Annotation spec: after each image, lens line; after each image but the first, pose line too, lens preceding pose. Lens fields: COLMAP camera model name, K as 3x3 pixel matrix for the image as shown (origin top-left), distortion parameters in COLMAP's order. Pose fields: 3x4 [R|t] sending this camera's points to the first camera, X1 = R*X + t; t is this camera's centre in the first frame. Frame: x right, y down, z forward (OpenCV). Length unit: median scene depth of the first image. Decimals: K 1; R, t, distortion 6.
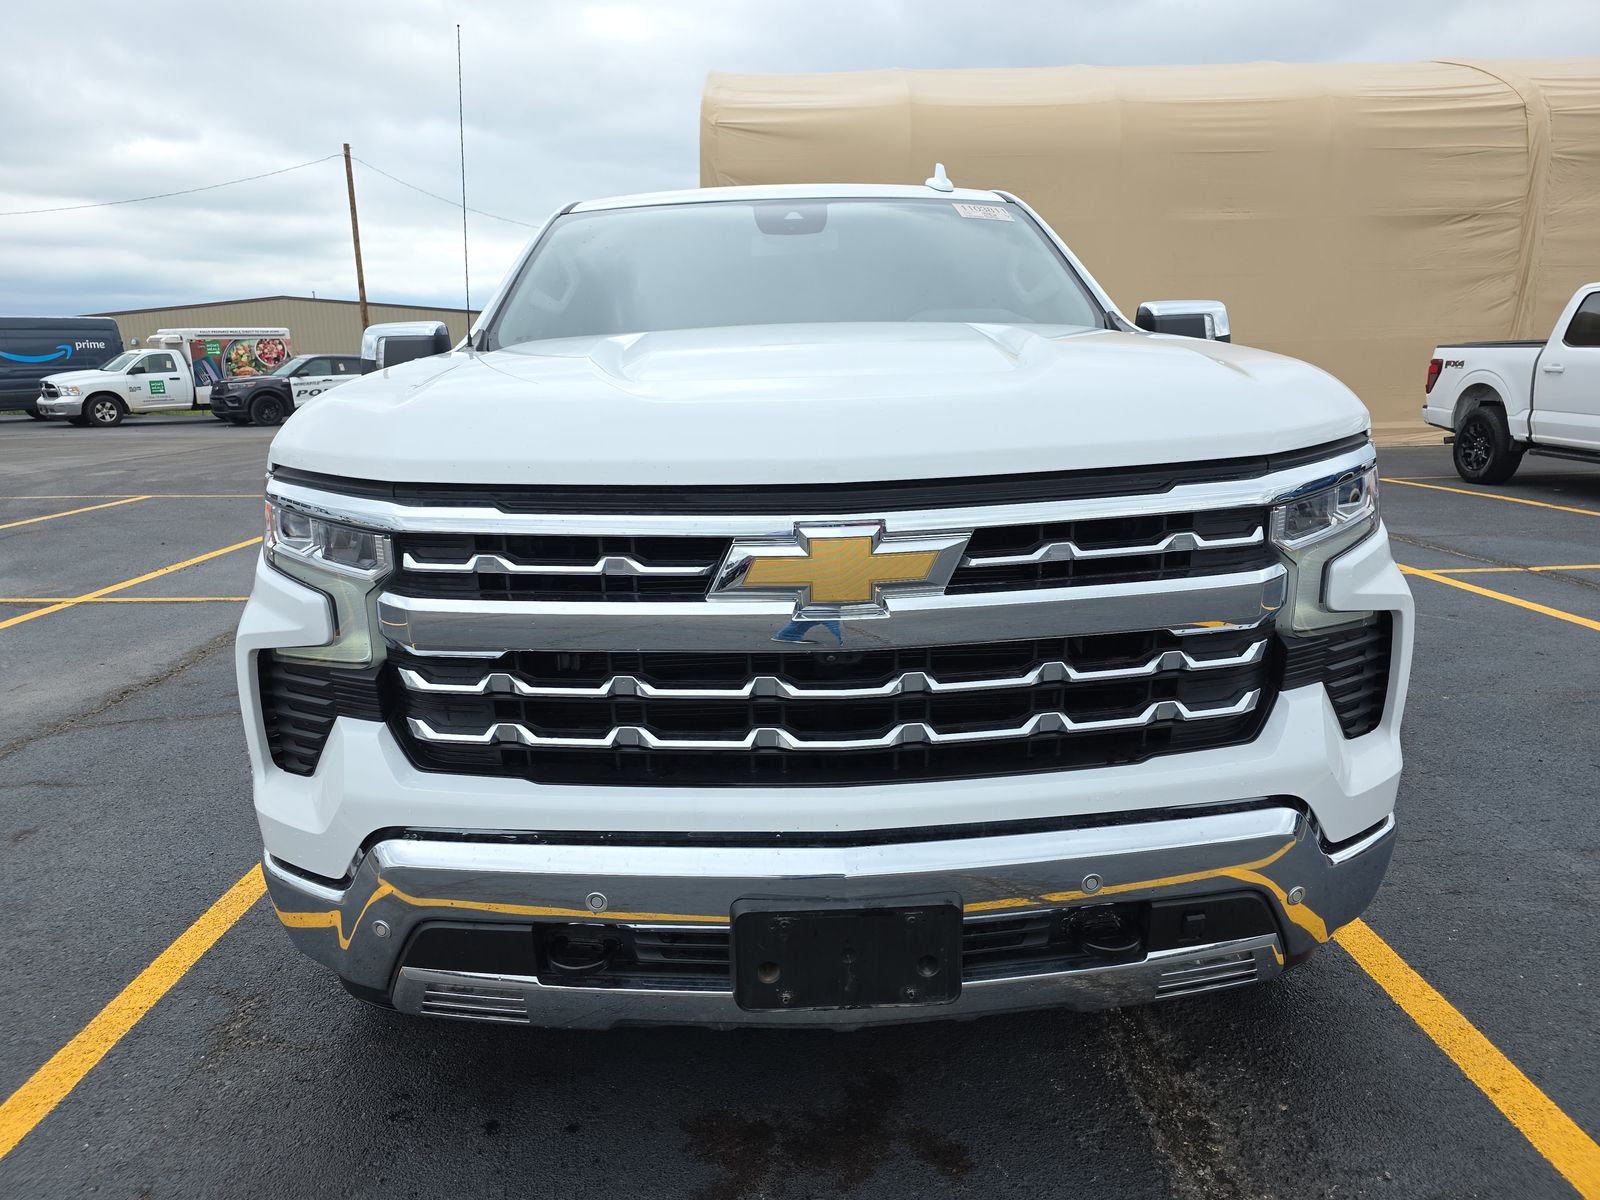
lens RADIAL K [[1092.3, 0, 802.3], [0, 1092.3, 599.2], [0, 0, 1]] dist [0.032015, -0.002450]
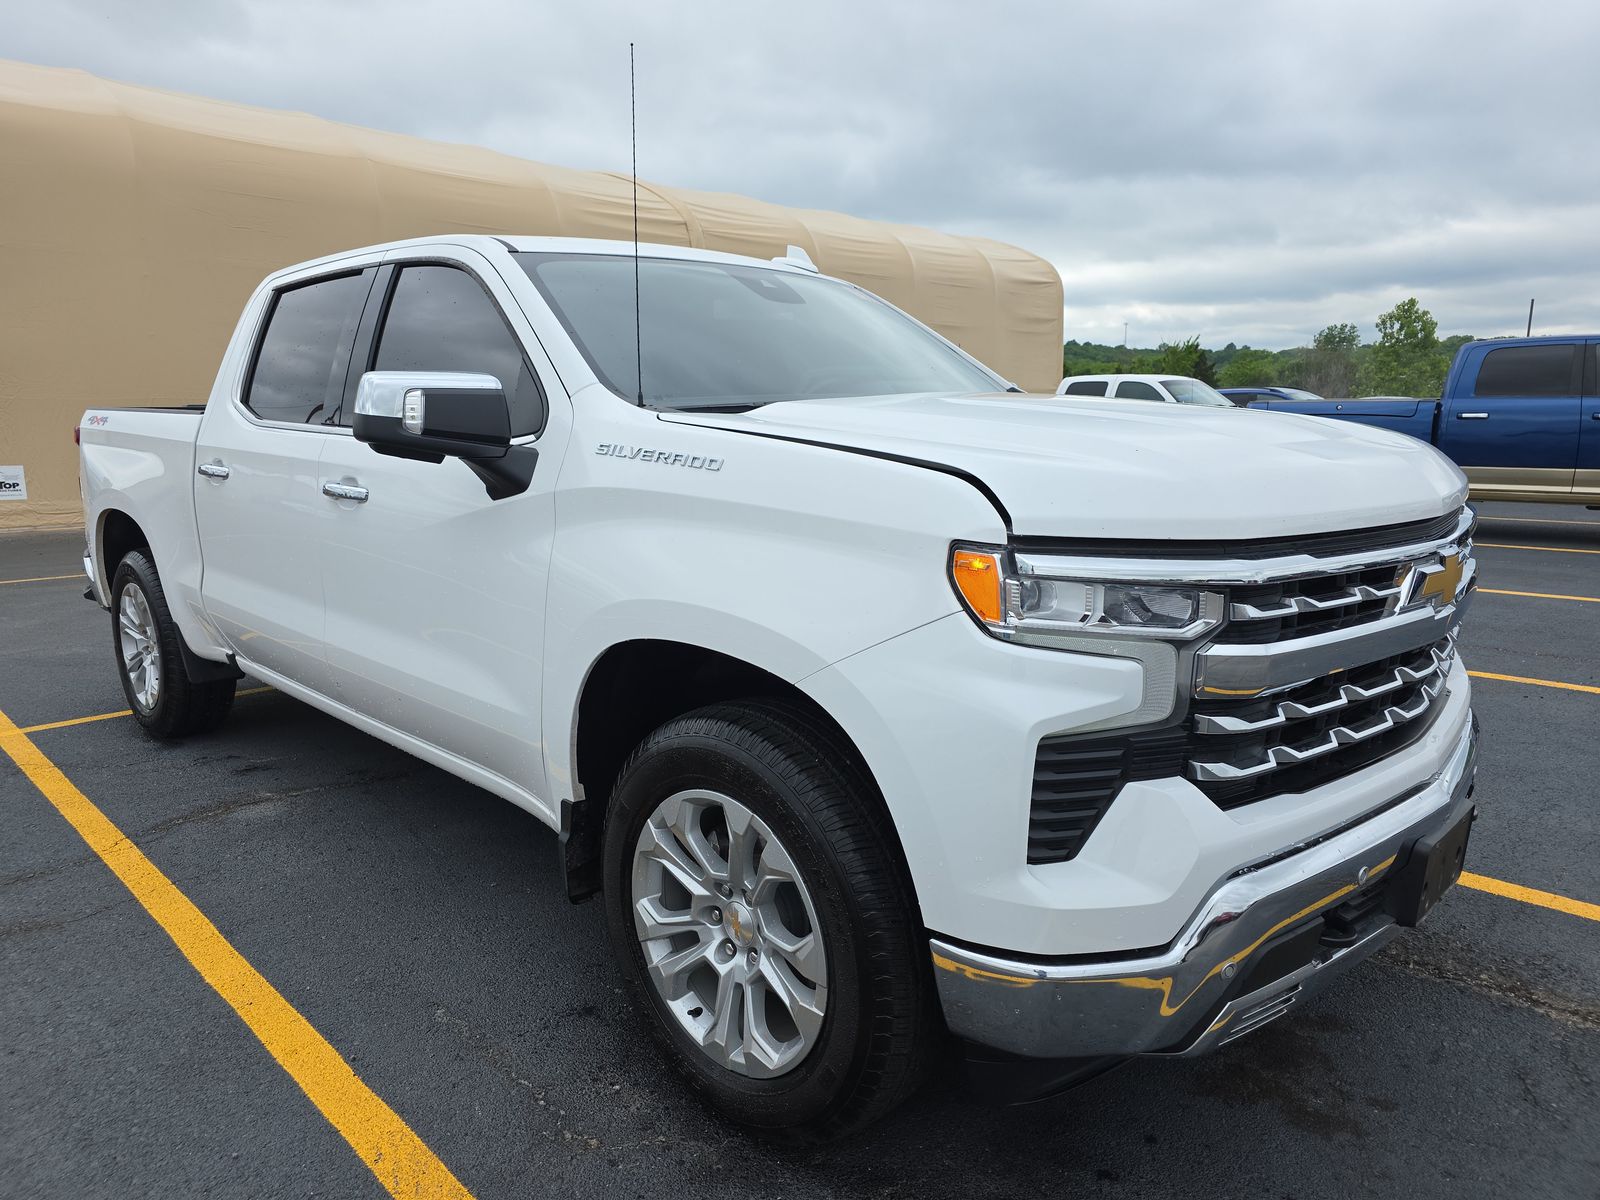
lens RADIAL K [[1092.3, 0, 802.3], [0, 1092.3, 599.2], [0, 0, 1]] dist [0.032015, -0.002450]
pose [[0.710337, -0.103709, 0.696179, -1.303655], [0.138279, 0.990372, 0.006444, -0.104614], [-0.690145, 0.091689, 0.717839, 0.478798]]
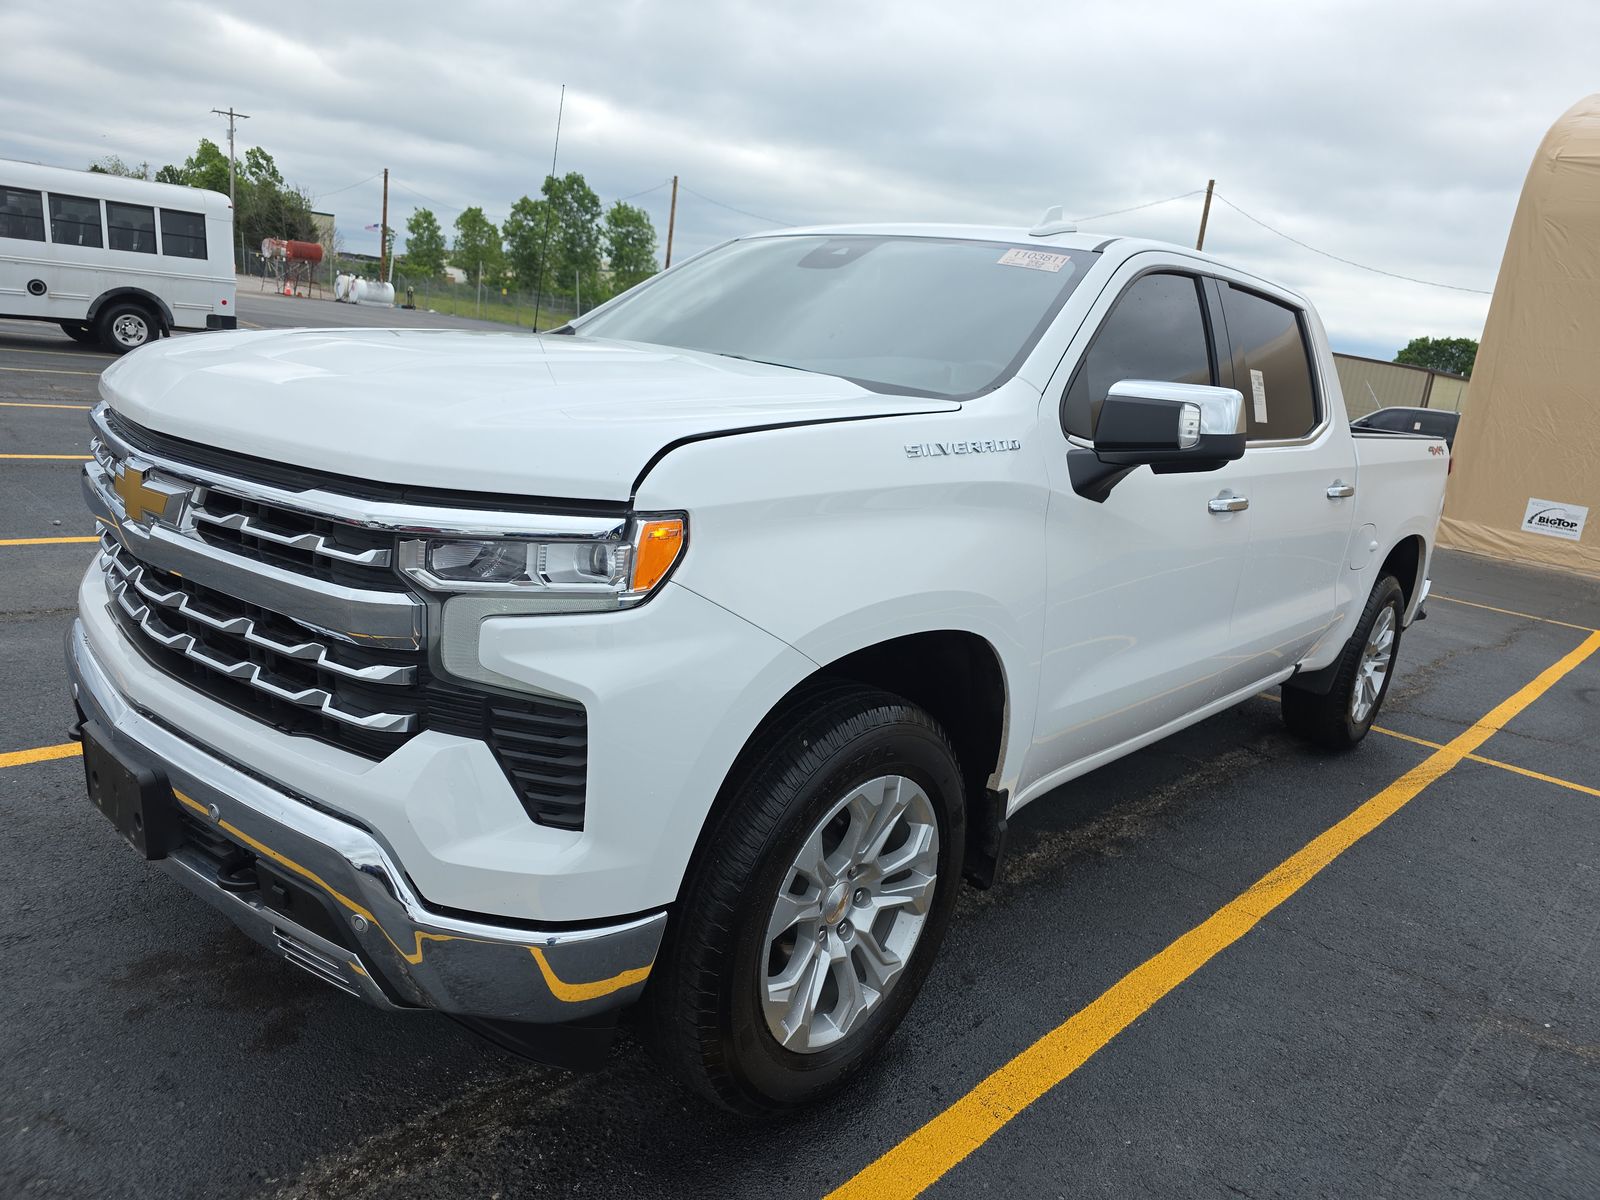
lens RADIAL K [[1092.3, 0, 802.3], [0, 1092.3, 599.2], [0, 0, 1]] dist [0.032015, -0.002450]
pose [[0.702420, 0.249810, -0.666485, 1.296007], [-0.271477, 0.959629, 0.073572, -0.190091], [0.657957, 0.129257, 0.741880, 0.480849]]
